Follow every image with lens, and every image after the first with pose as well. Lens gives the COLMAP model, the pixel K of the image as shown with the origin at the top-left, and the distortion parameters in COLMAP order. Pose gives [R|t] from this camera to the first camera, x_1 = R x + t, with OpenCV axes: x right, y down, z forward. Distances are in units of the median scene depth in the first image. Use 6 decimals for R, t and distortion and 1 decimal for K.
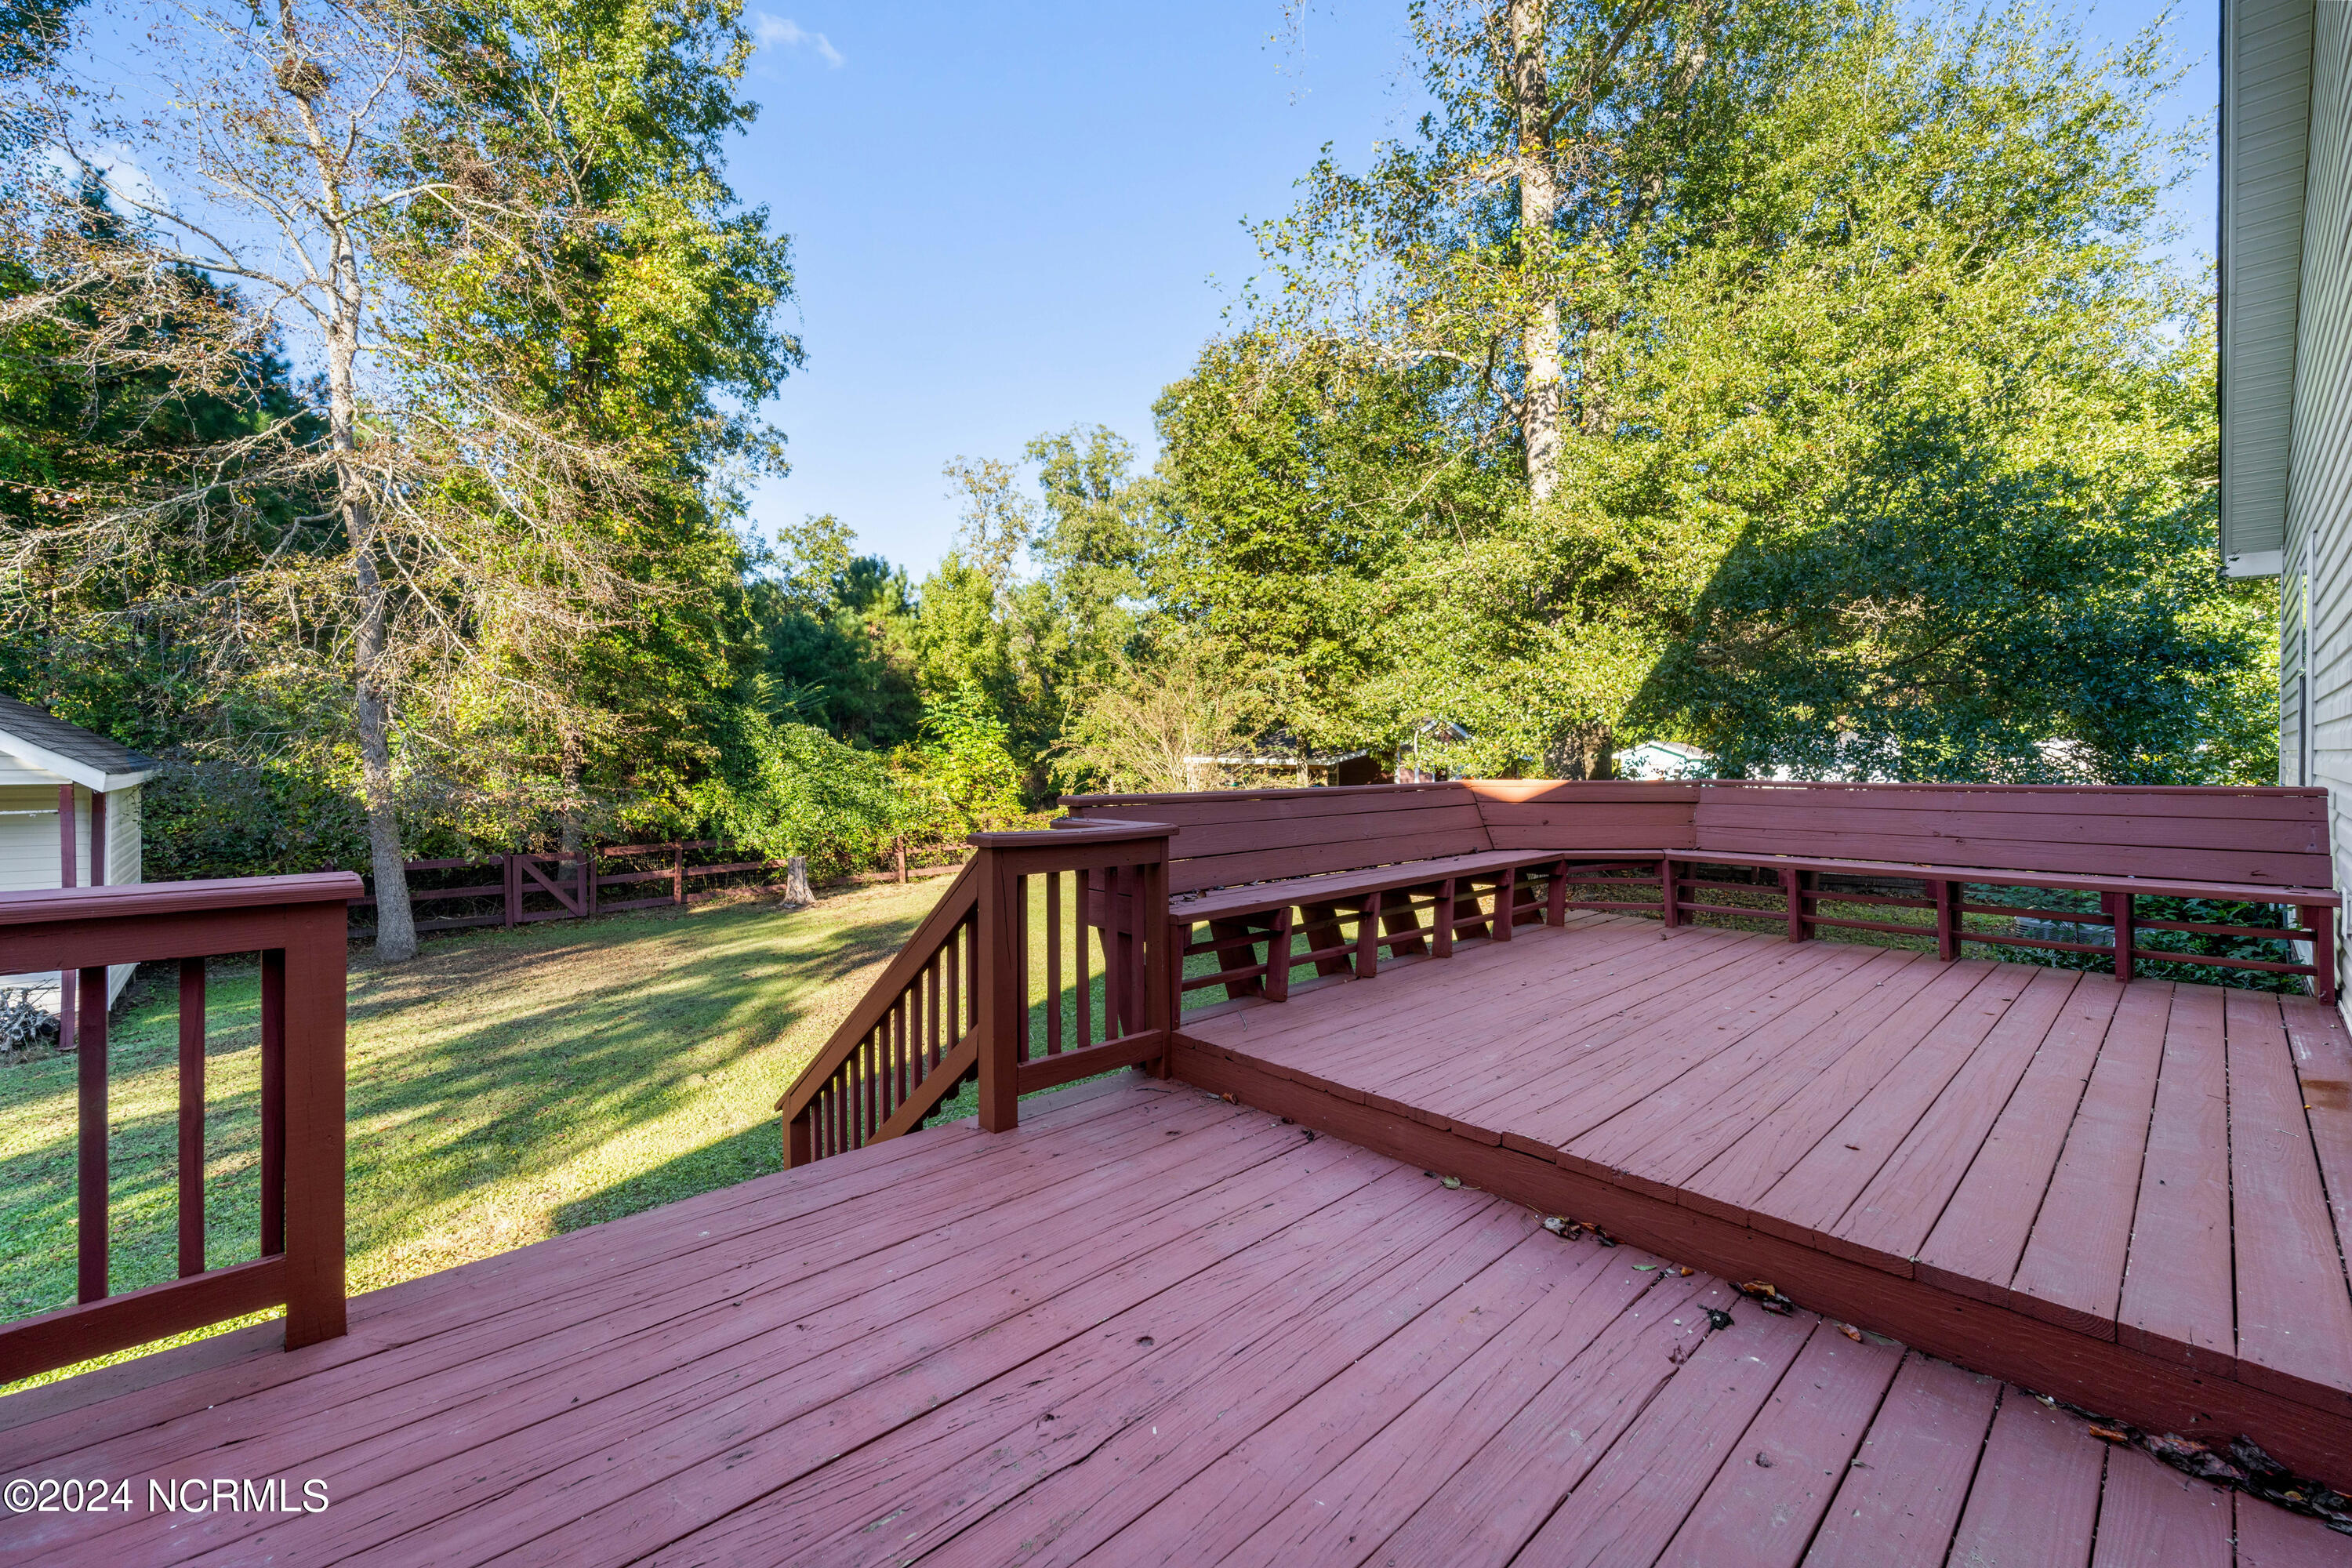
lens RADIAL K [[962.1, 0, 1178.9], [0, 962.1, 742.7], [0, 0, 1]] dist [0.001580, 0.000232]
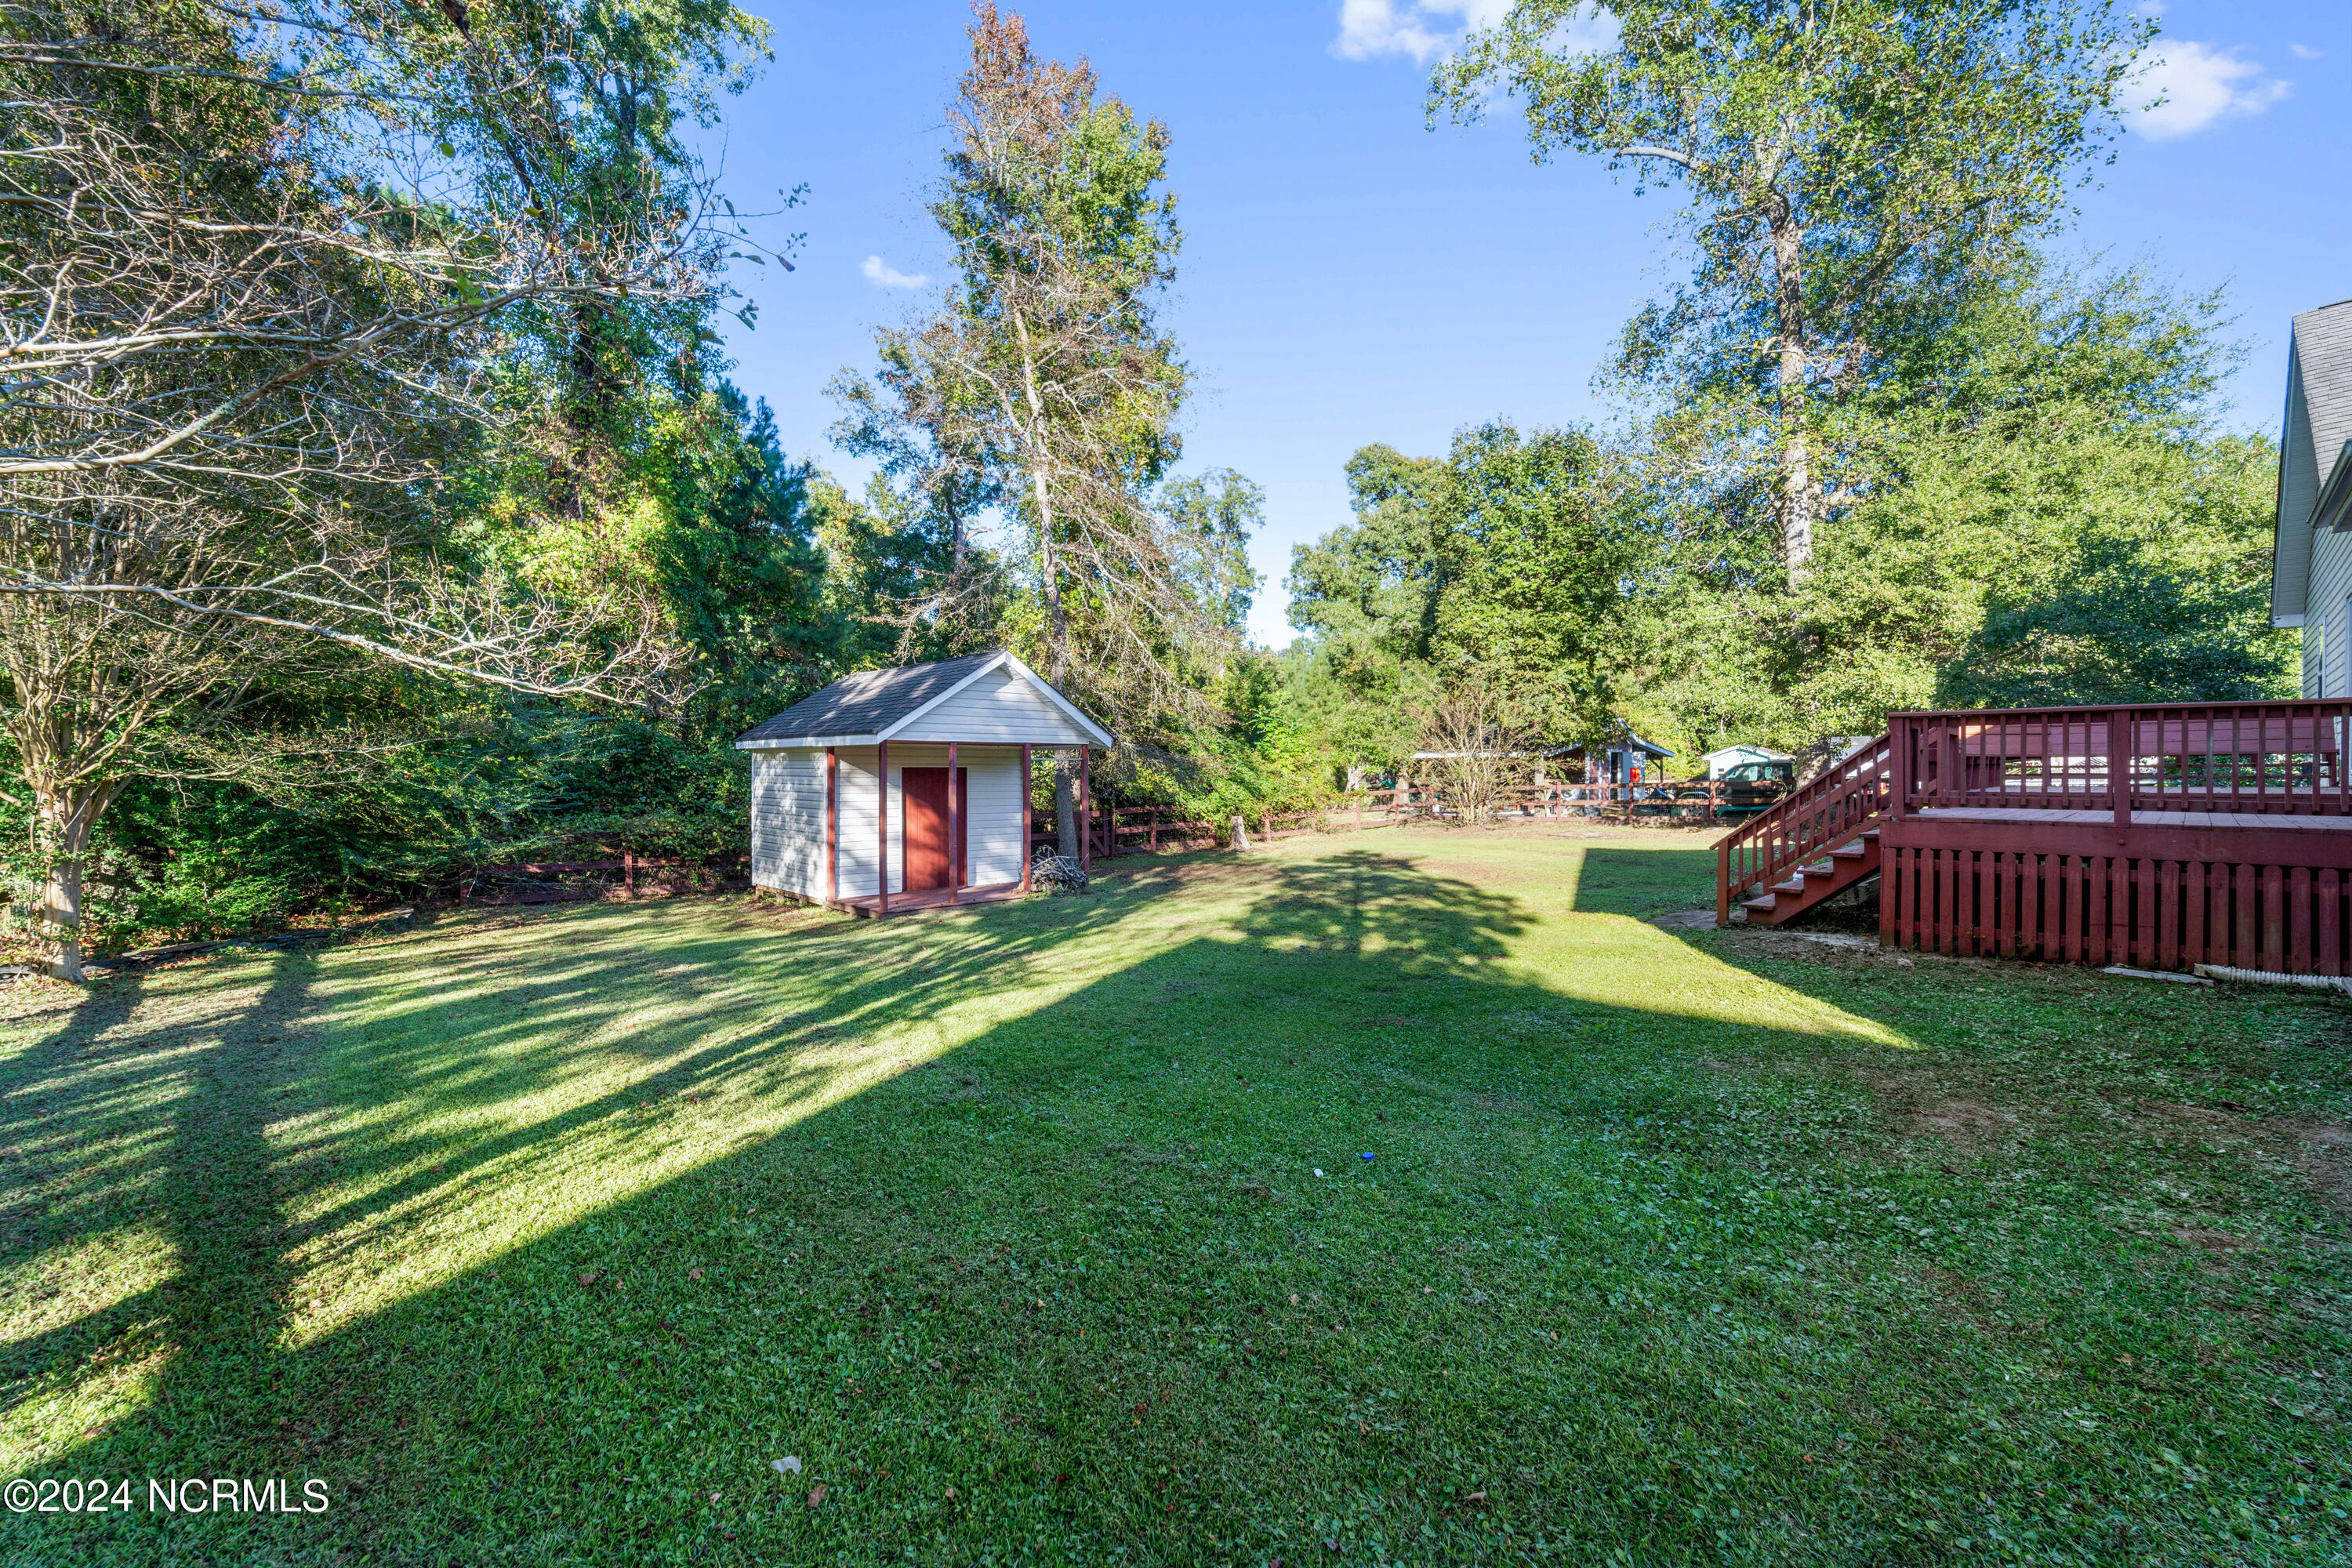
lens RADIAL K [[933.0, 0, 1176.0], [0, 933.0, 784.0], [0, 0, 1]] dist [0.000903, 0.000227]
pose [[0.999941, -0.008841, 0.006257, -0.624526], [0.008641, 0.999473, 0.031283, 0.036271], [-0.006530, -0.031227, 0.999491, -0.482765]]
